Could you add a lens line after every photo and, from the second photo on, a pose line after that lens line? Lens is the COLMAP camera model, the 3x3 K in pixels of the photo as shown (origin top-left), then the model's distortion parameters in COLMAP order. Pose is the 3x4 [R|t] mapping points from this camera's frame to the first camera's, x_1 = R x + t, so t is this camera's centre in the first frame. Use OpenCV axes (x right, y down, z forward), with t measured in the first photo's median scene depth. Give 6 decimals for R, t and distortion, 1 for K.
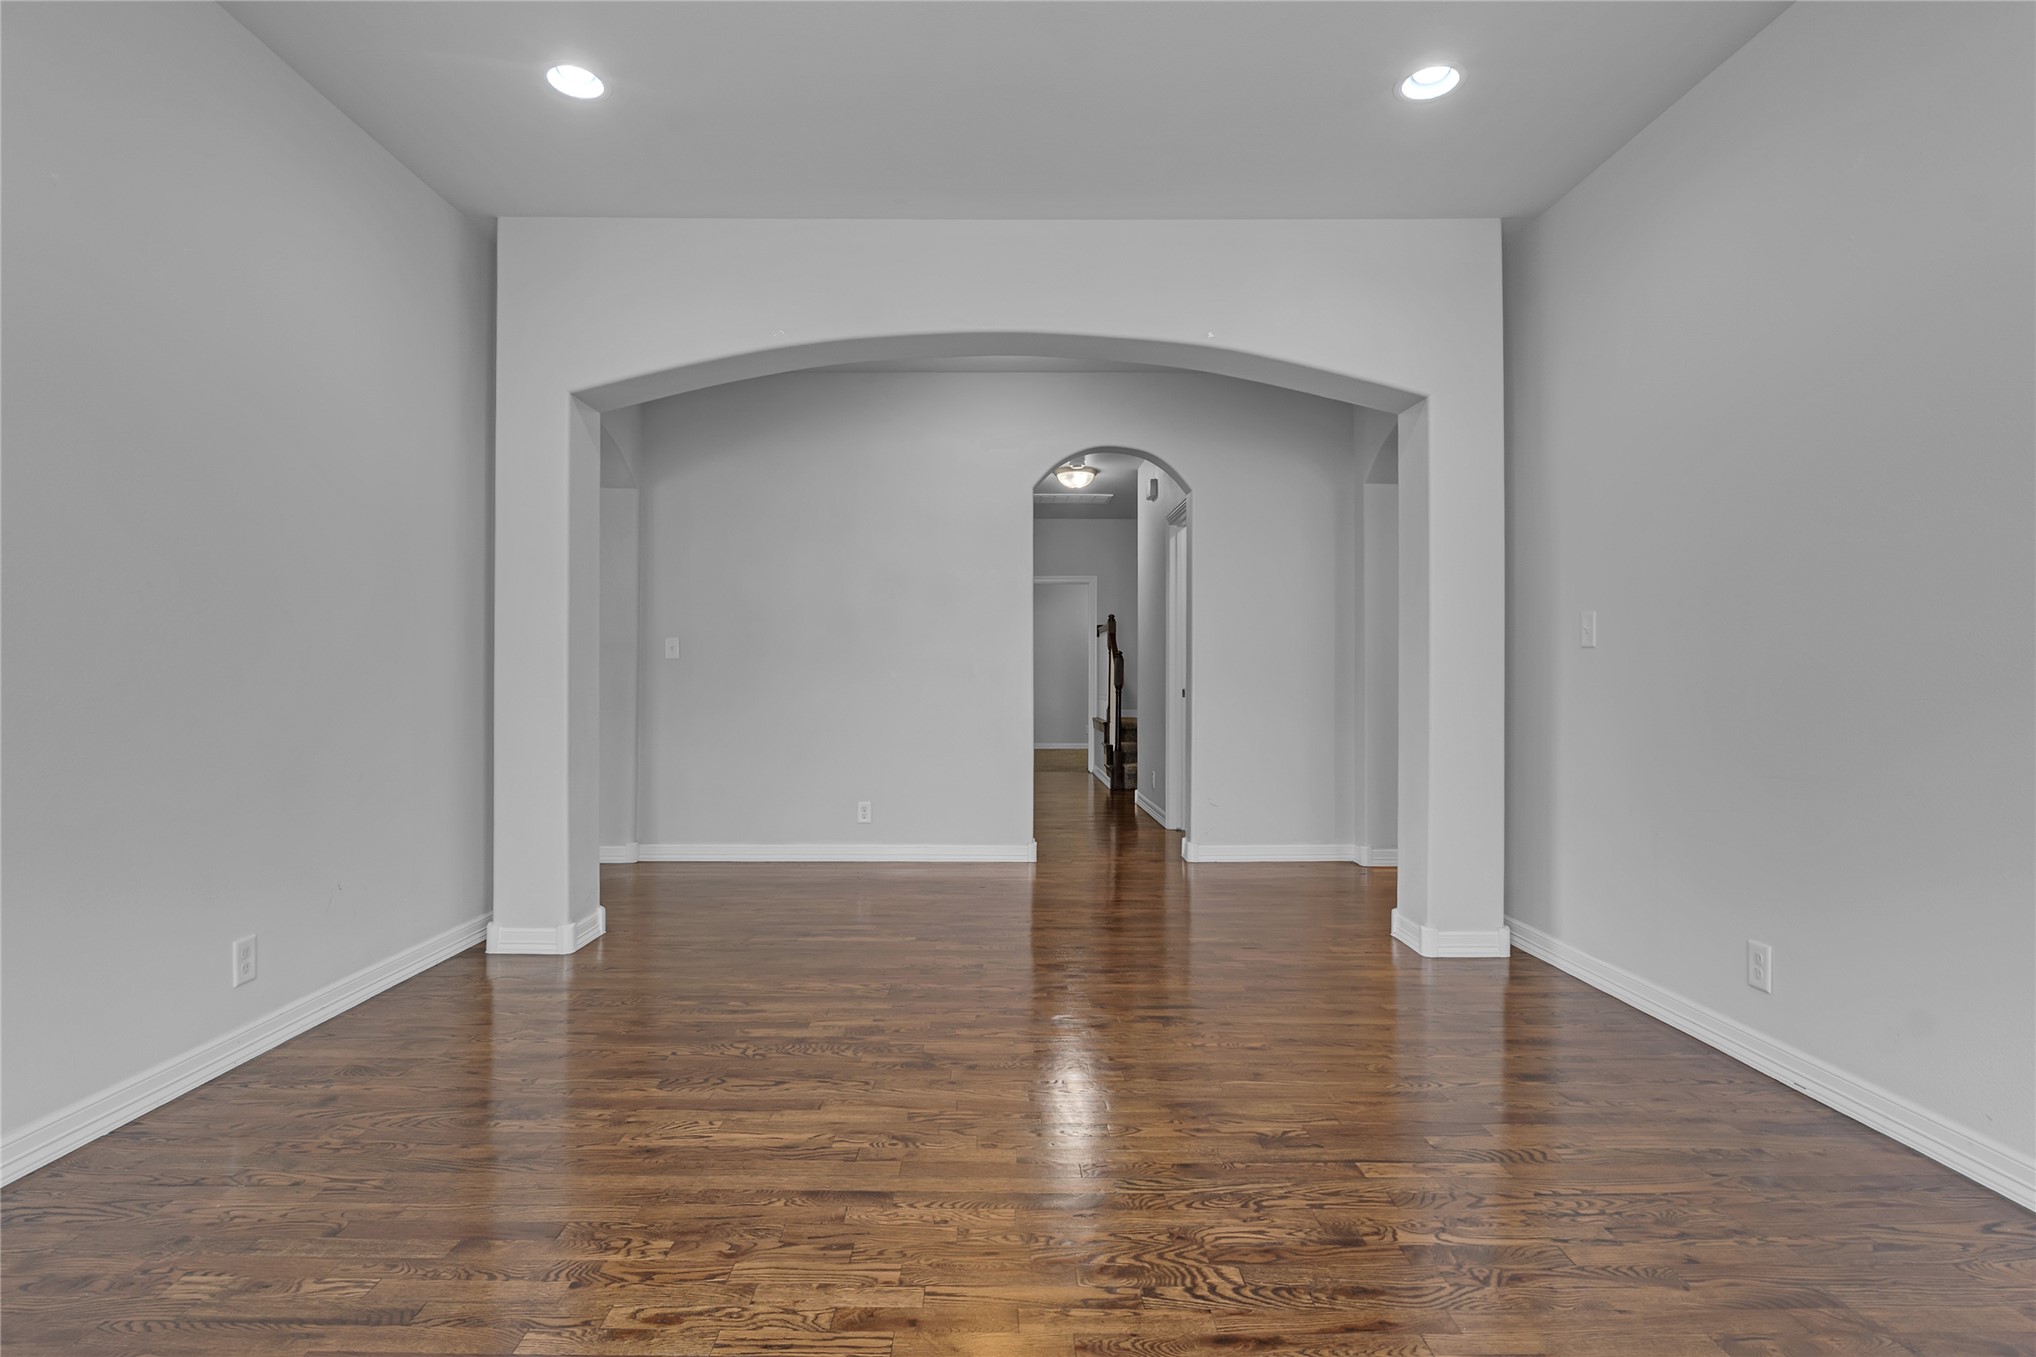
lens RADIAL K [[973.6, 0, 1012.7], [0, 973.6, 677.3], [0, 0, 1]] dist [-0.030137, -0.000324]
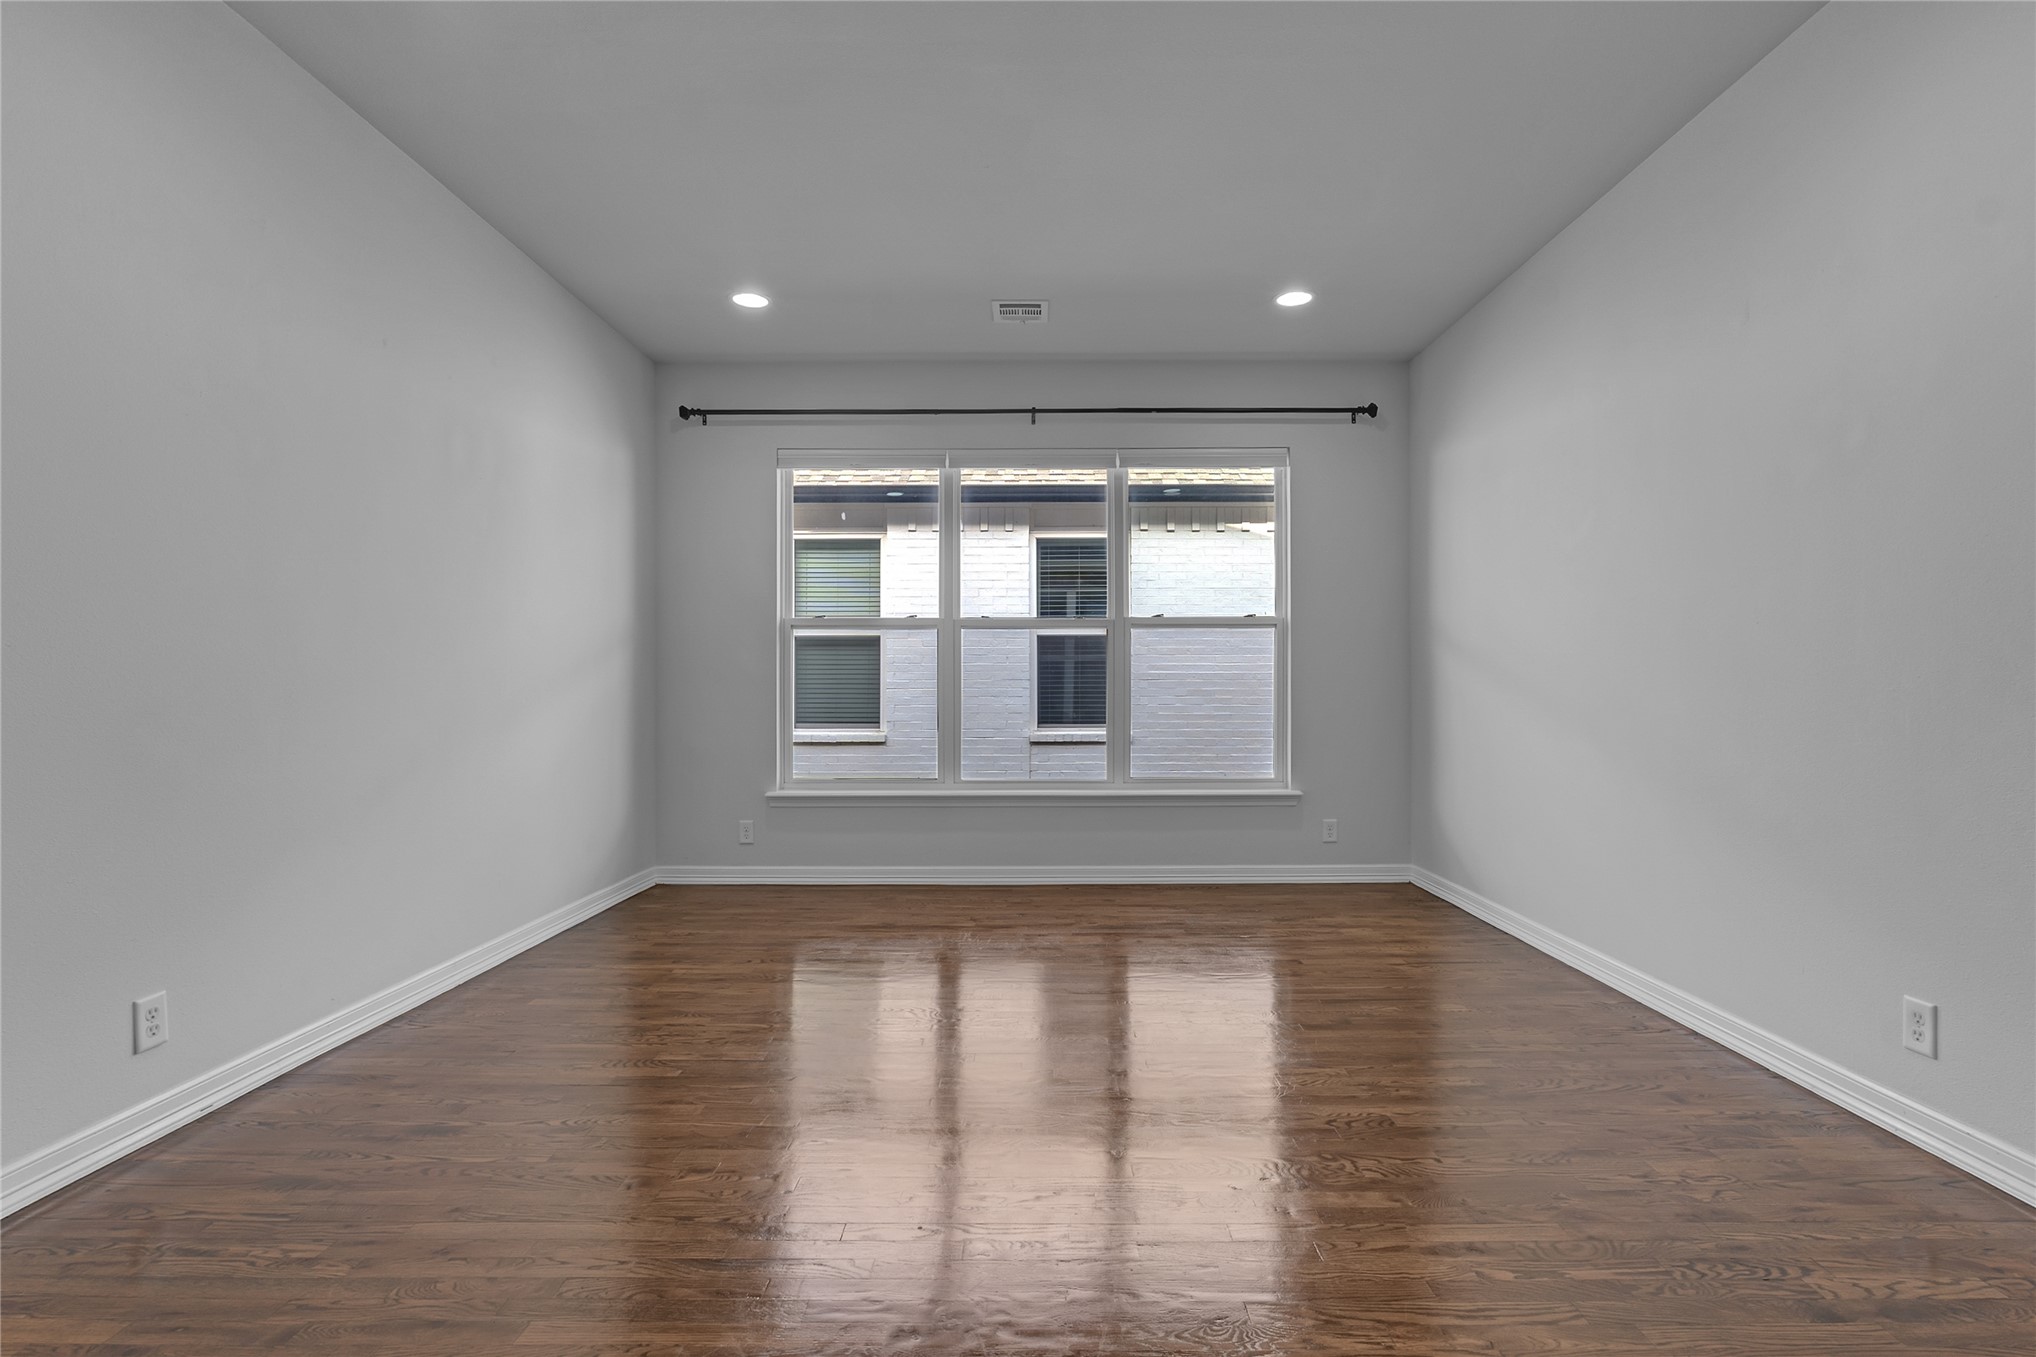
lens RADIAL K [[973.6, 0, 1022.8], [0, 973.6, 685.6], [0, 0, 1]] dist [-0.030137, -0.000324]
pose [[-0.999398, -0.004375, 0.034417, -0.034590], [-0.004512, 0.999982, -0.003897, -0.000622], [-0.034399, -0.004050, -0.999400, 1.962660]]
